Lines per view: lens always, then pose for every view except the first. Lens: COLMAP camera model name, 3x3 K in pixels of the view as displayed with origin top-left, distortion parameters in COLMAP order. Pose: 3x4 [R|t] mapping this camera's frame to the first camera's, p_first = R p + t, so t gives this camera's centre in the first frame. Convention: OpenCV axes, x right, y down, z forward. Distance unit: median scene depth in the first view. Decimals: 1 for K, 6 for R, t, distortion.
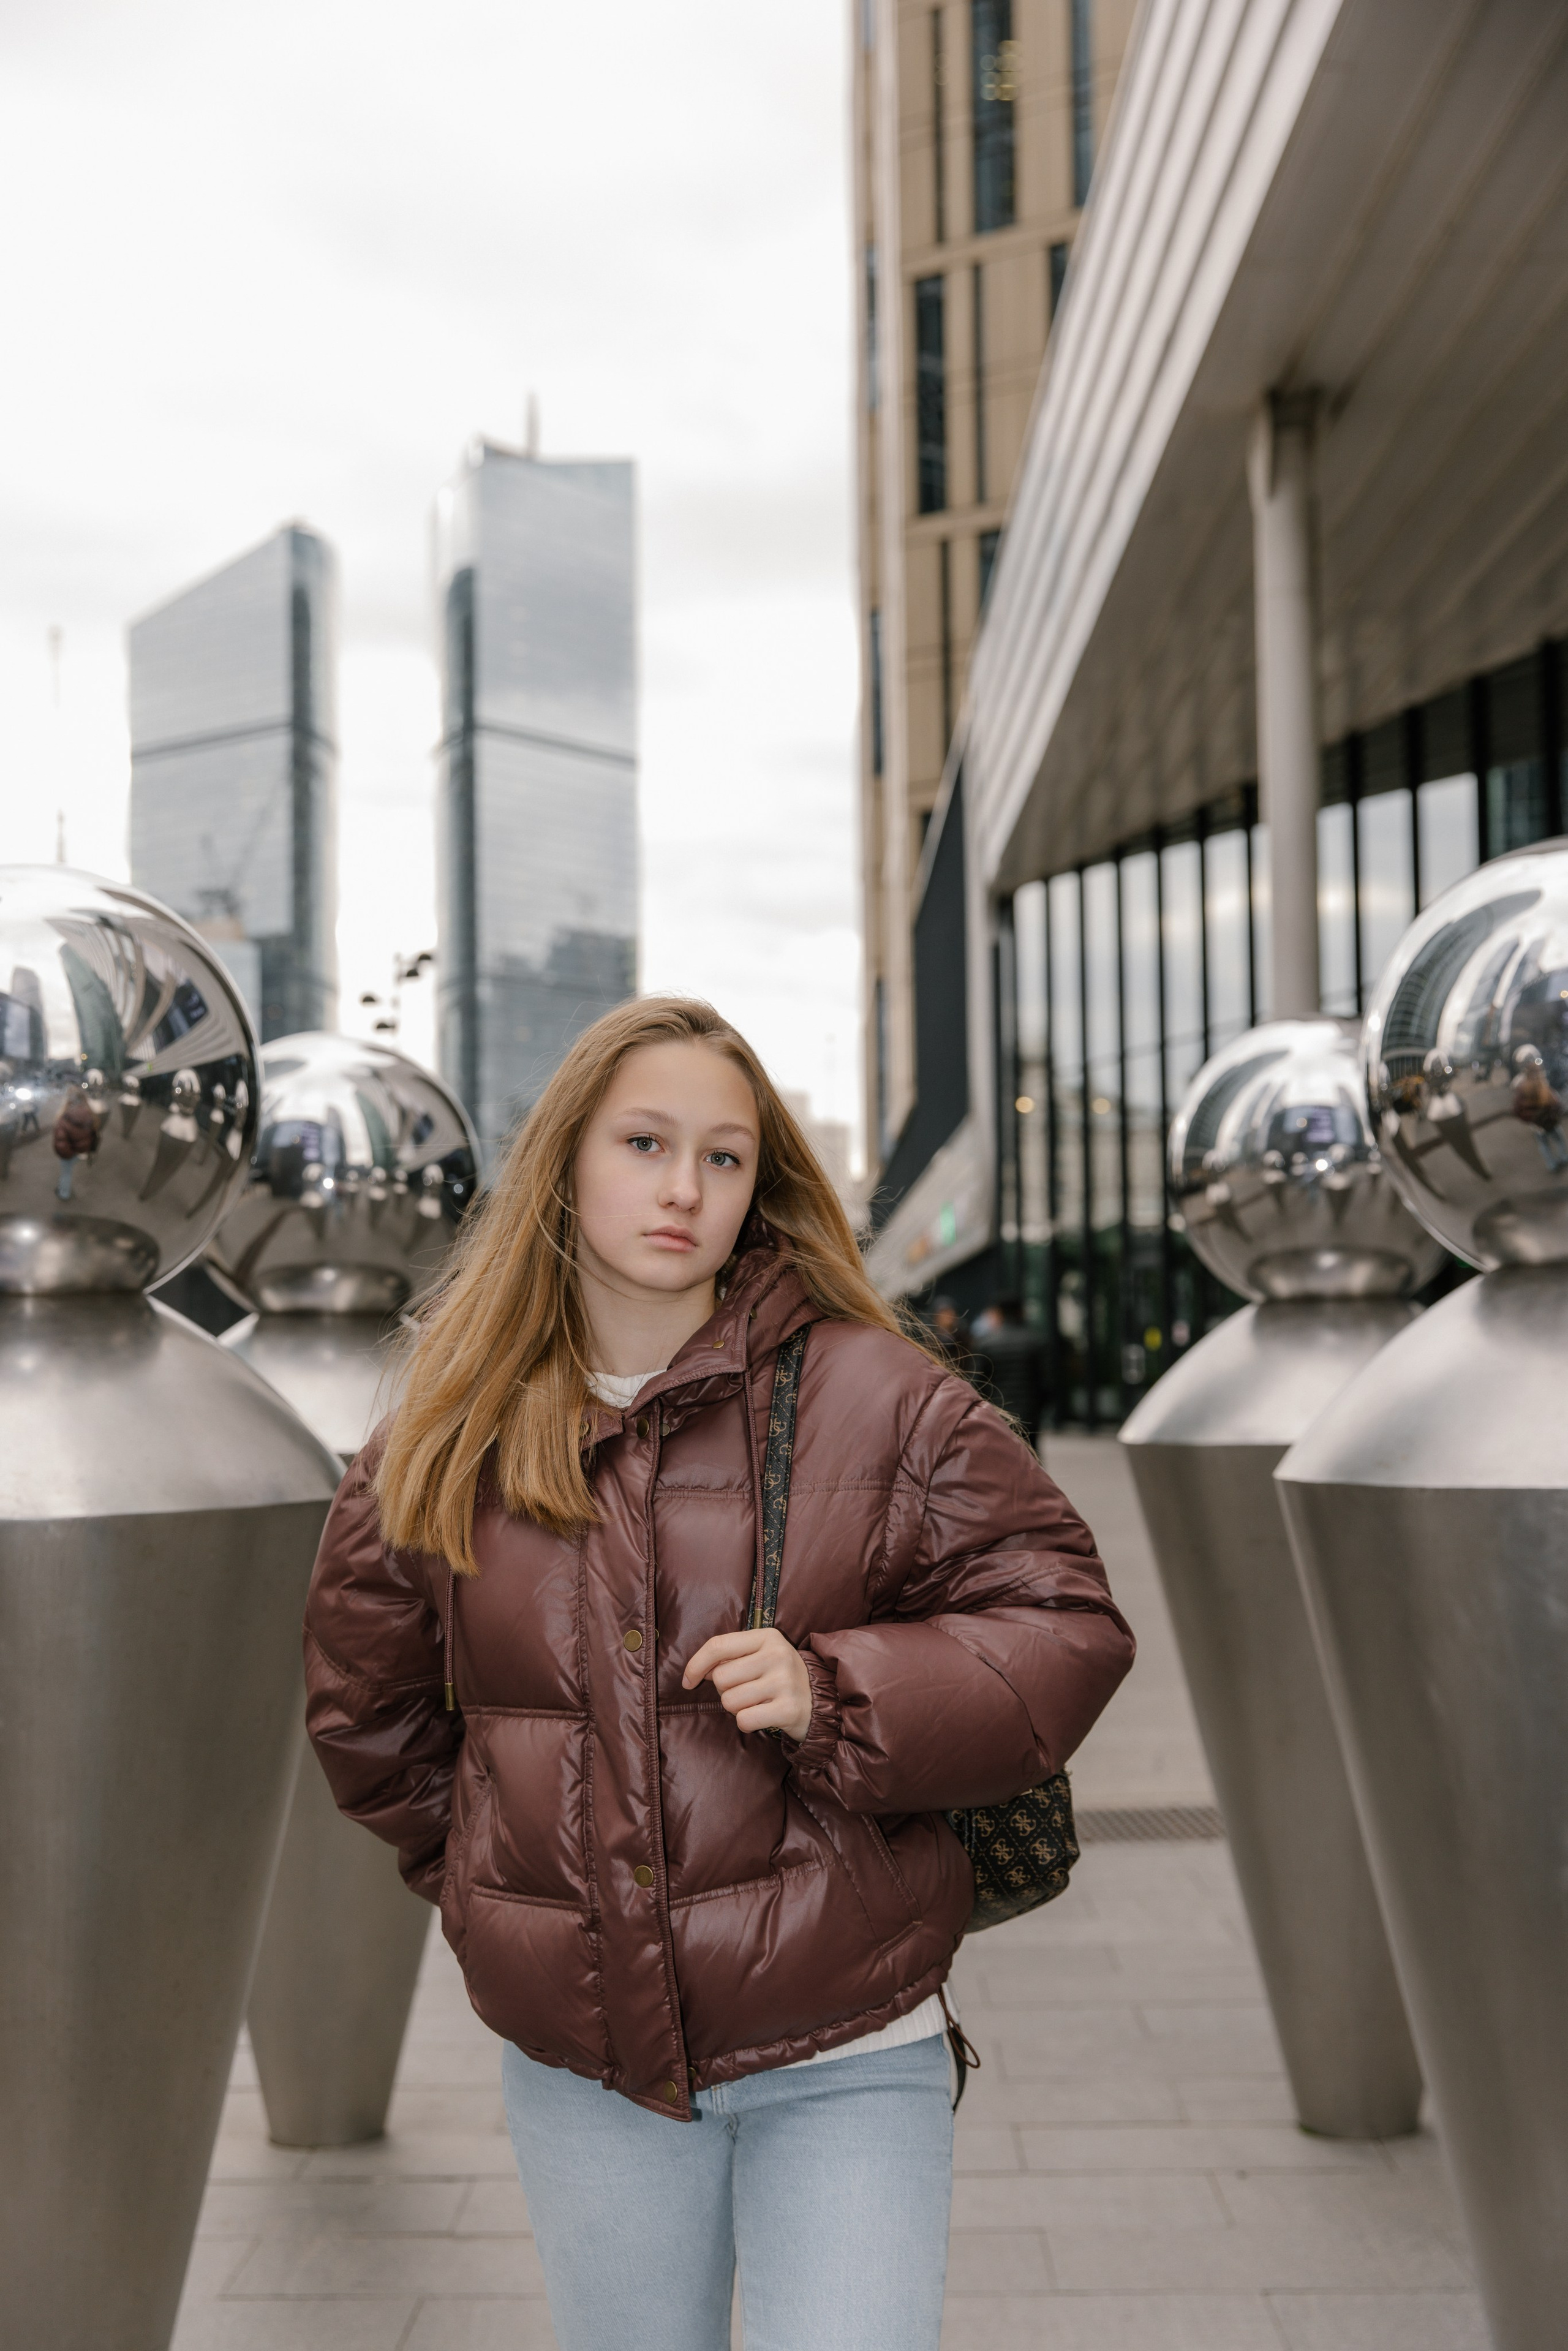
lens RADIAL K [[2807.1, 0, 743.8], [0, 2807.1, 1232.0], [0, 0, 1]] dist [-0.003925, -0.005442]
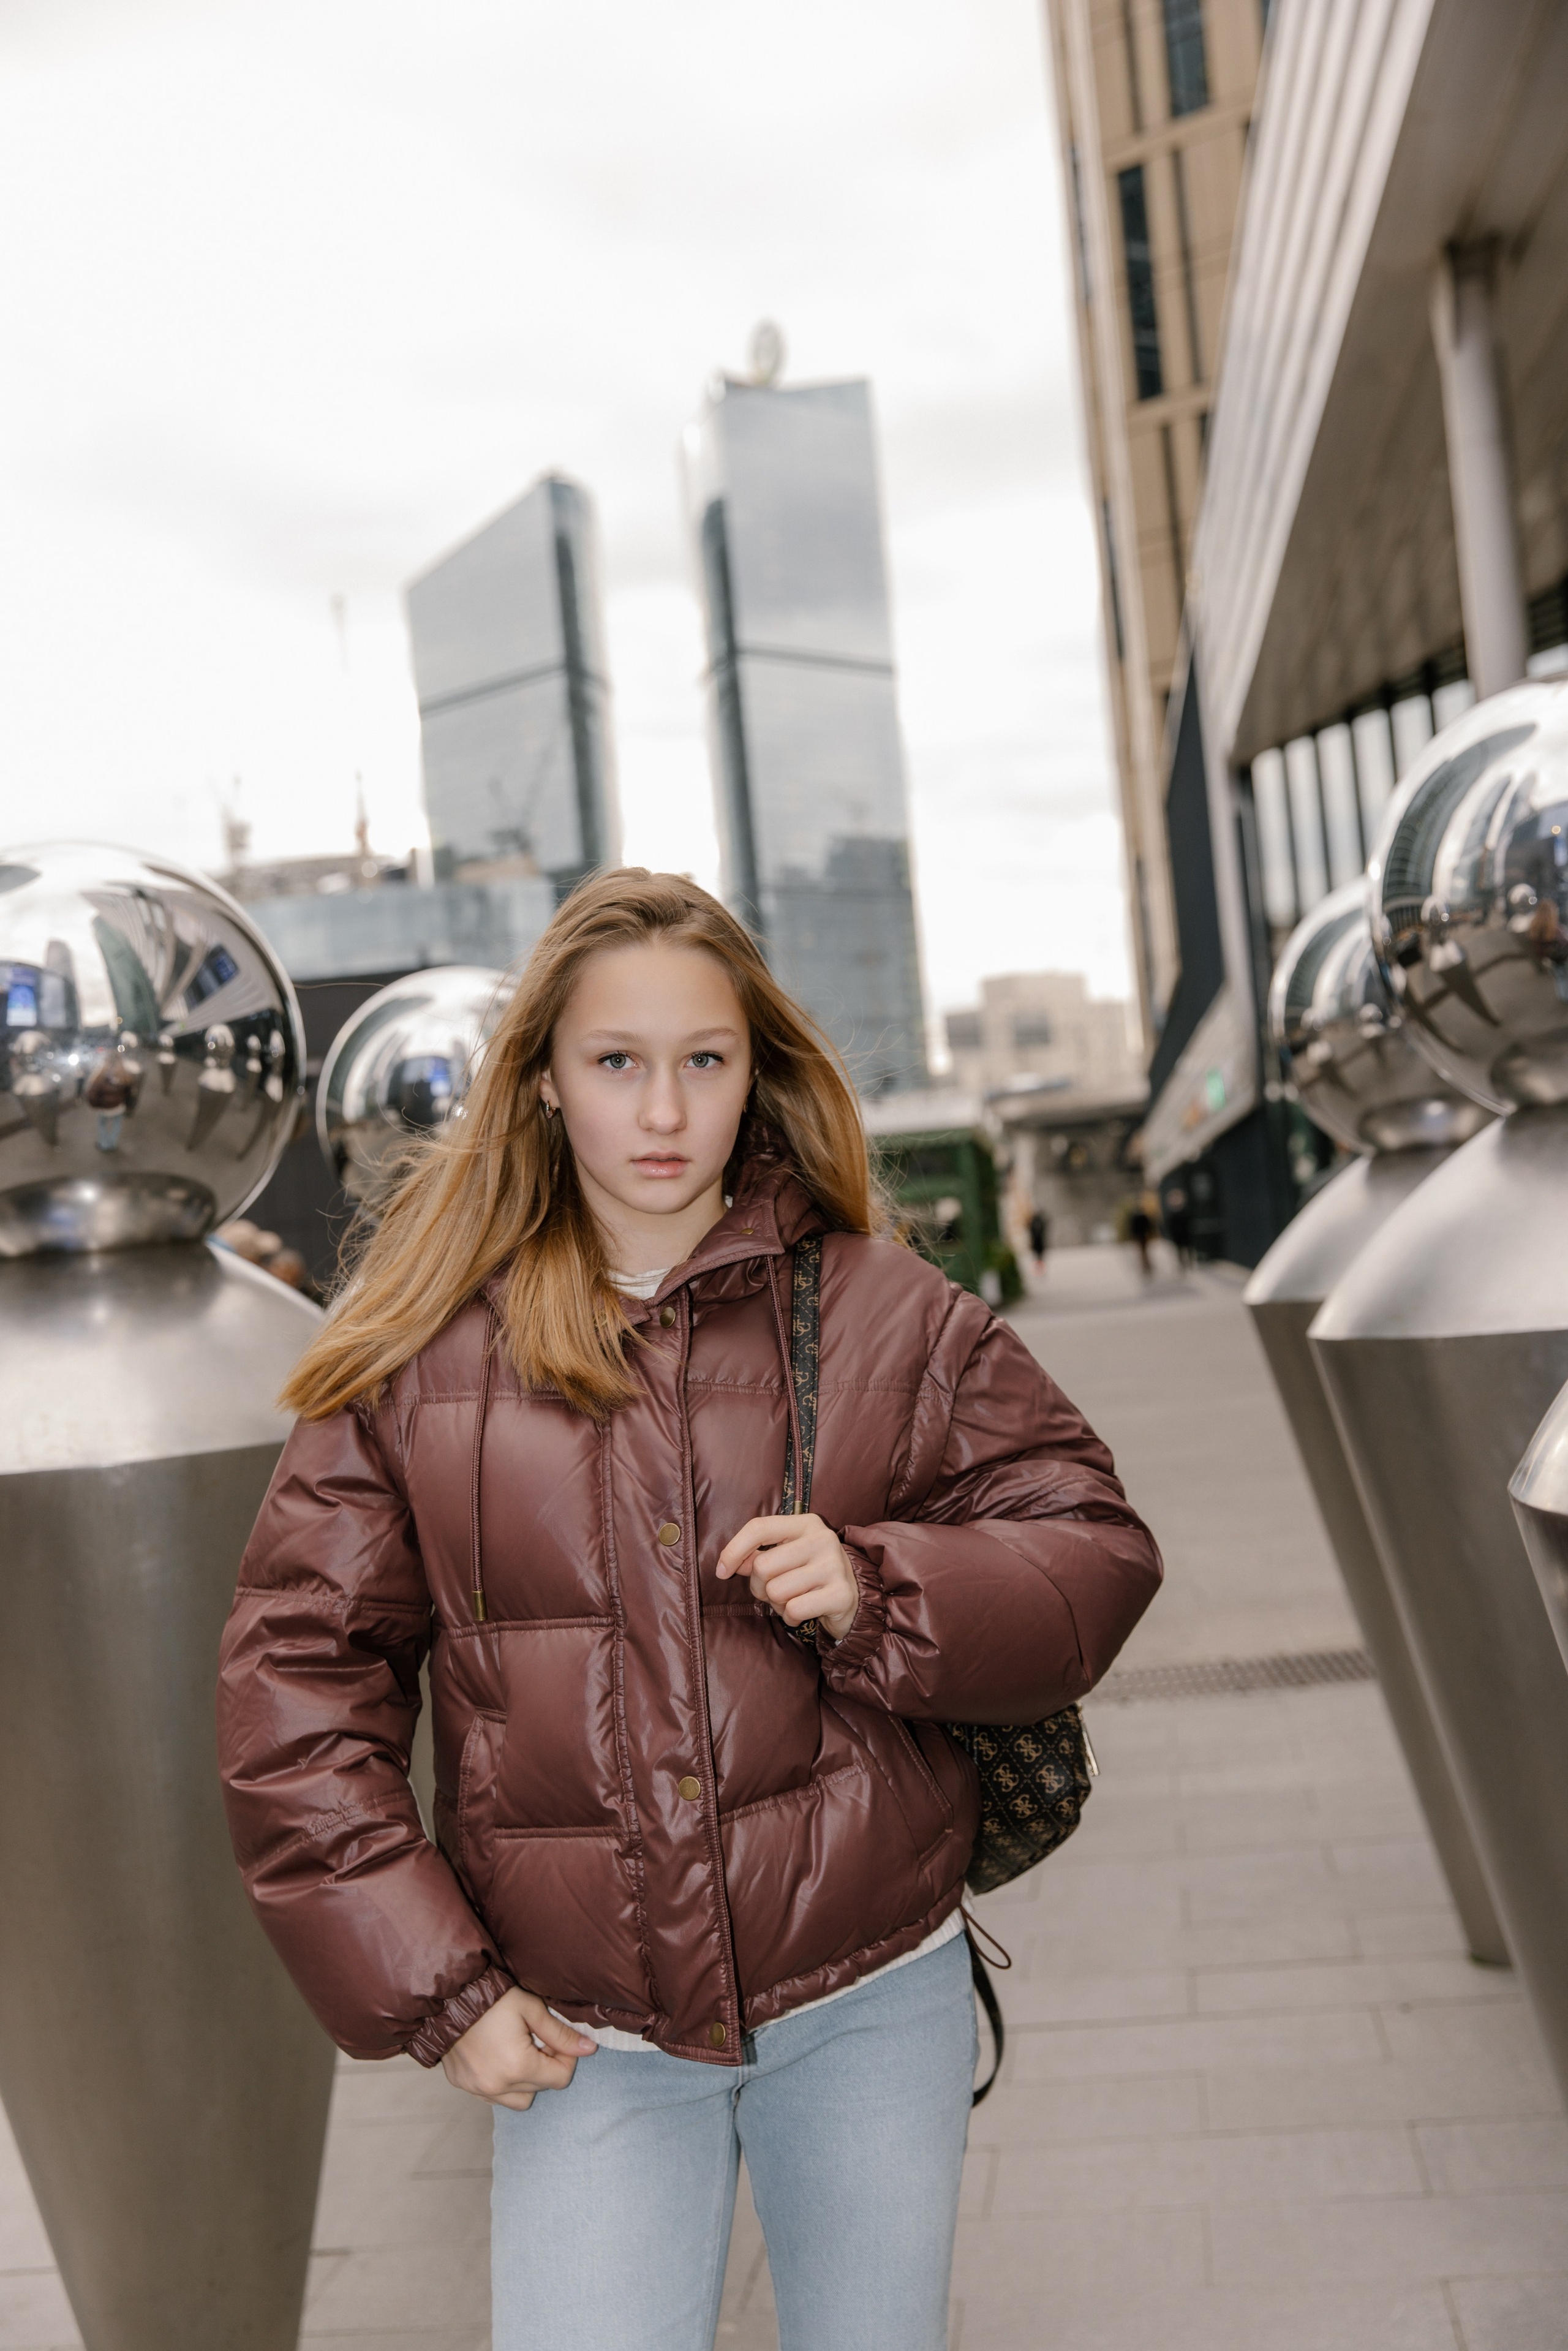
lens RADIAL K [[2676.3, 0, 790.4], [0, 2676.3, 1217.1], [0, 0, 1]] dist [-0.000650, -0.020472]
pose [[0.992118, -0.078595, -0.097592, 0.068108], [0.082044, 0.996120, 0.031841, -0.000592], [0.094711, -0.039597, 0.994717, 0.019685]]
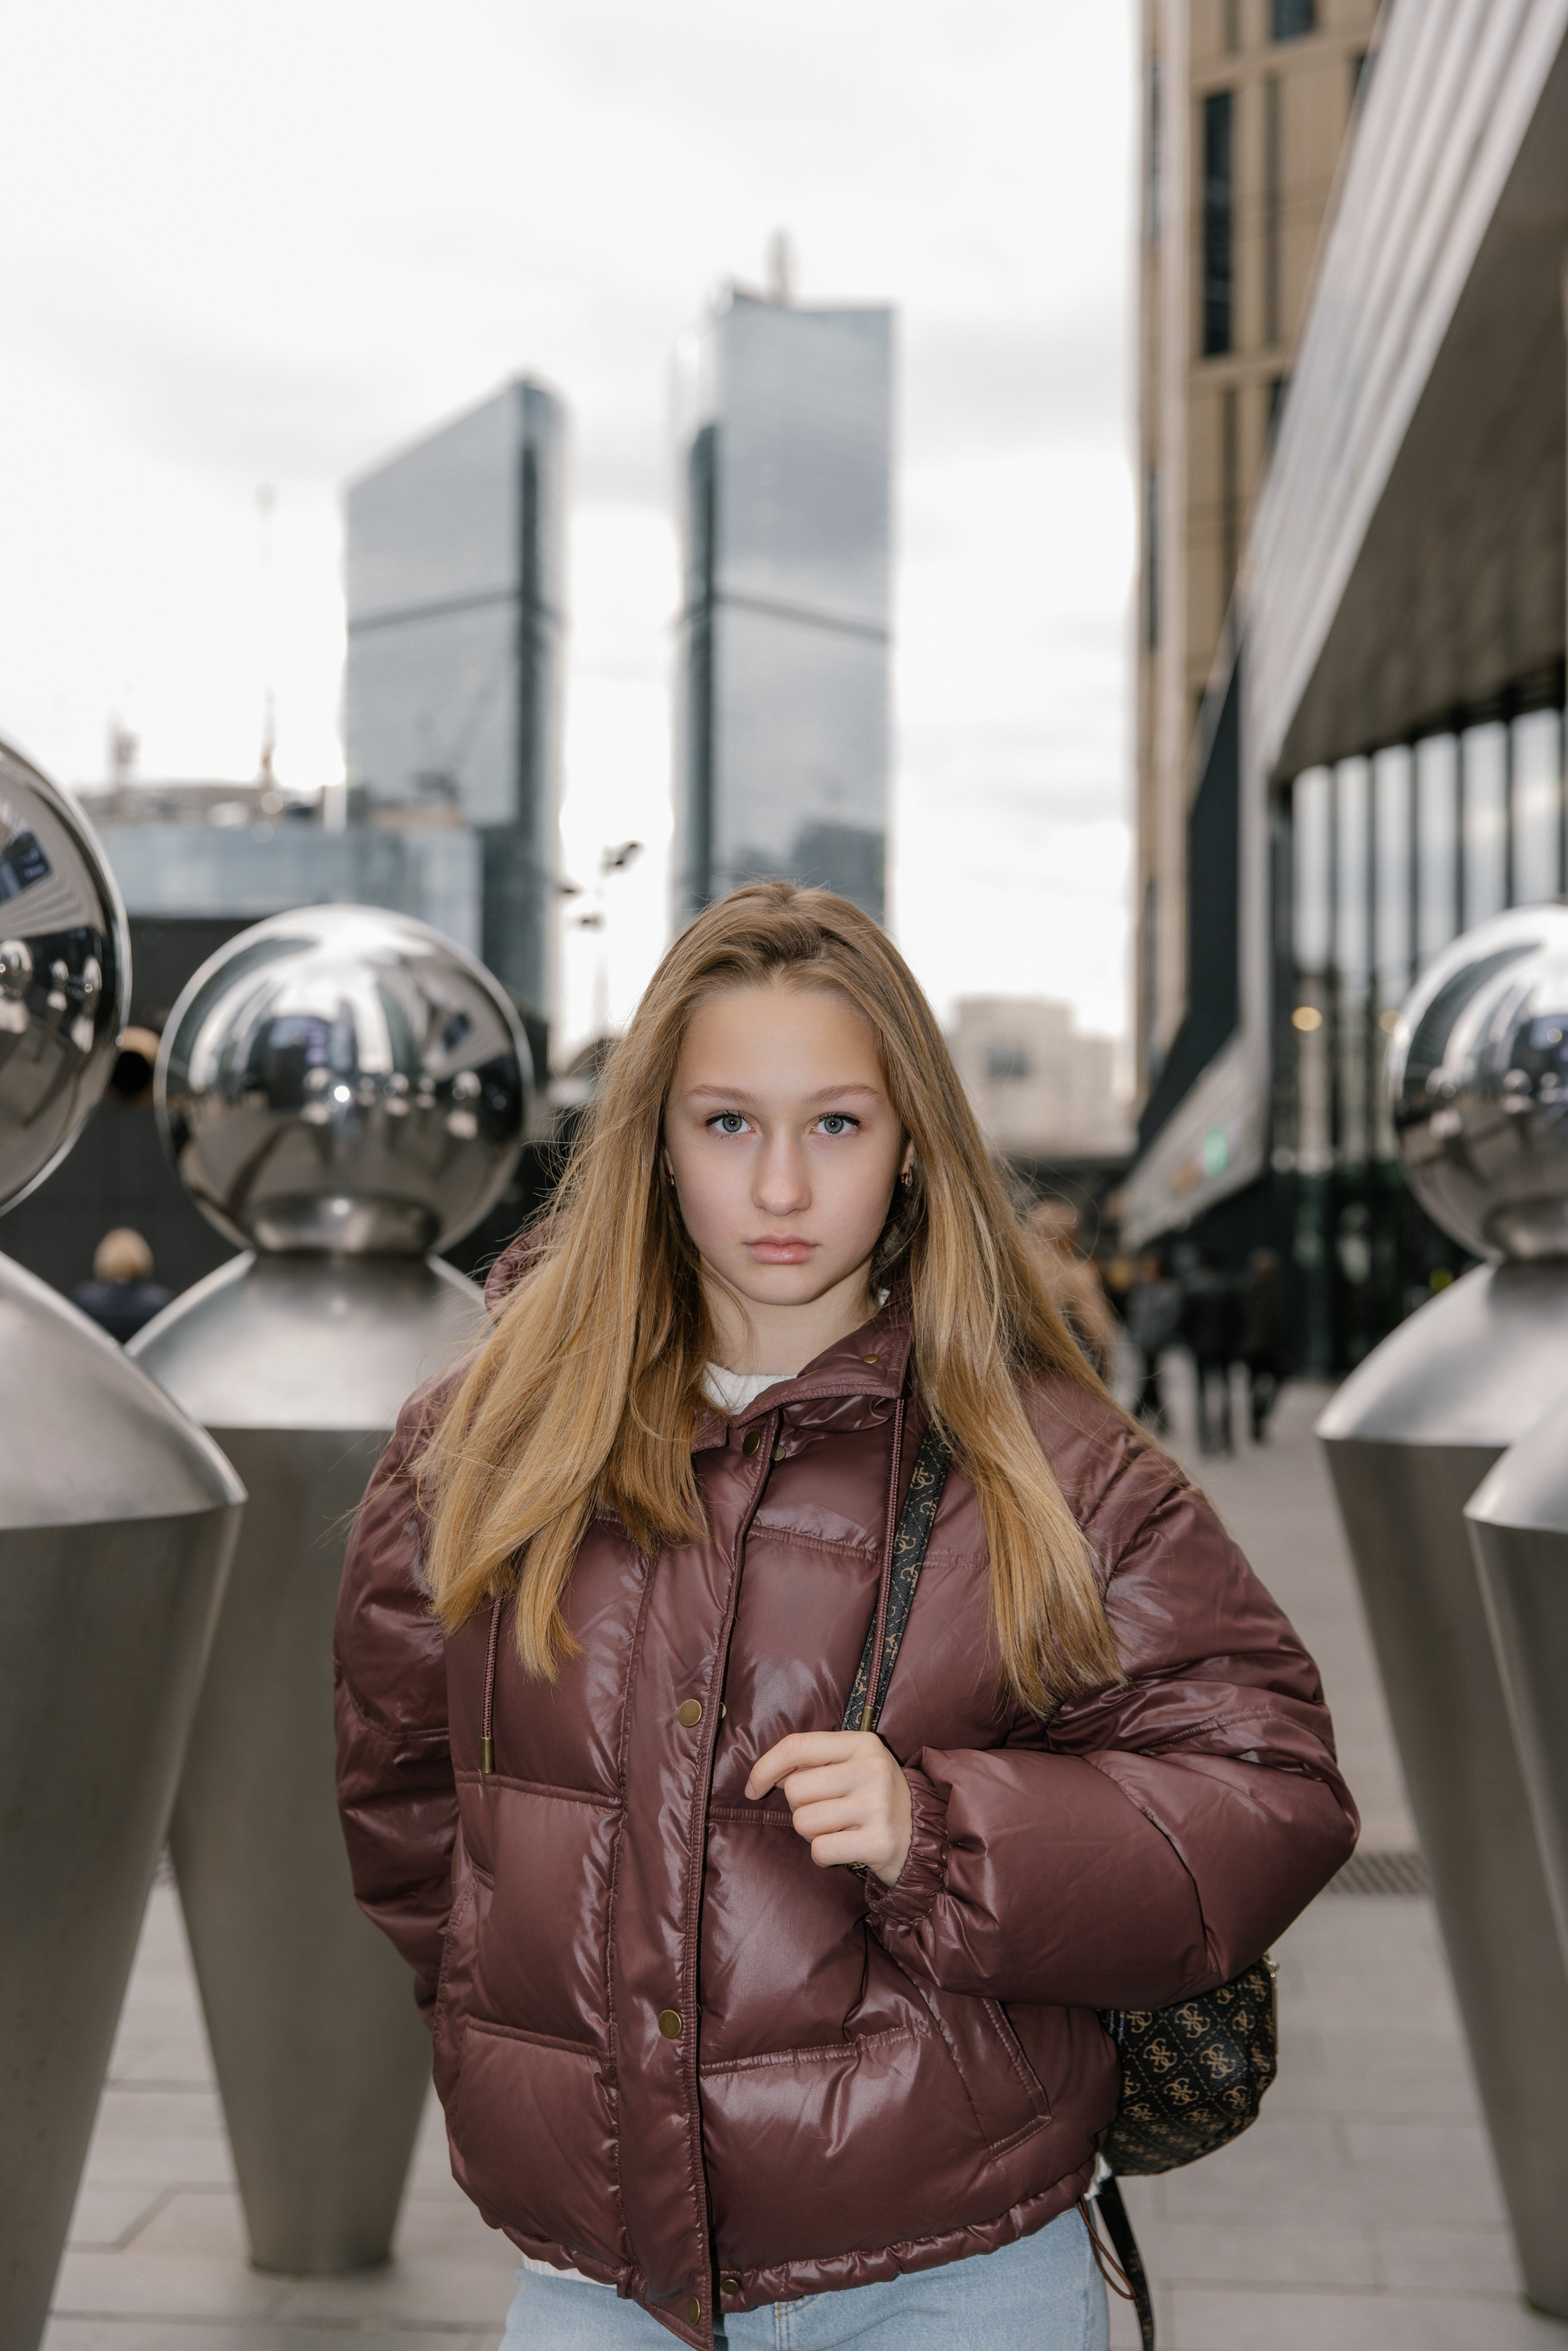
lens RADIAL K [[3037.0, 0, 779.4], [0, 3037.0, 1207.1], [0, 0, 1]] dist [0.002981, 0.013146]
pose [[0.997012, 0.018420, -0.075024, 0.045882], [-0.017049, 0.999676, 0.018876, -0.003255], [0.075347, -0.017541, 0.997003, 0.131789]]
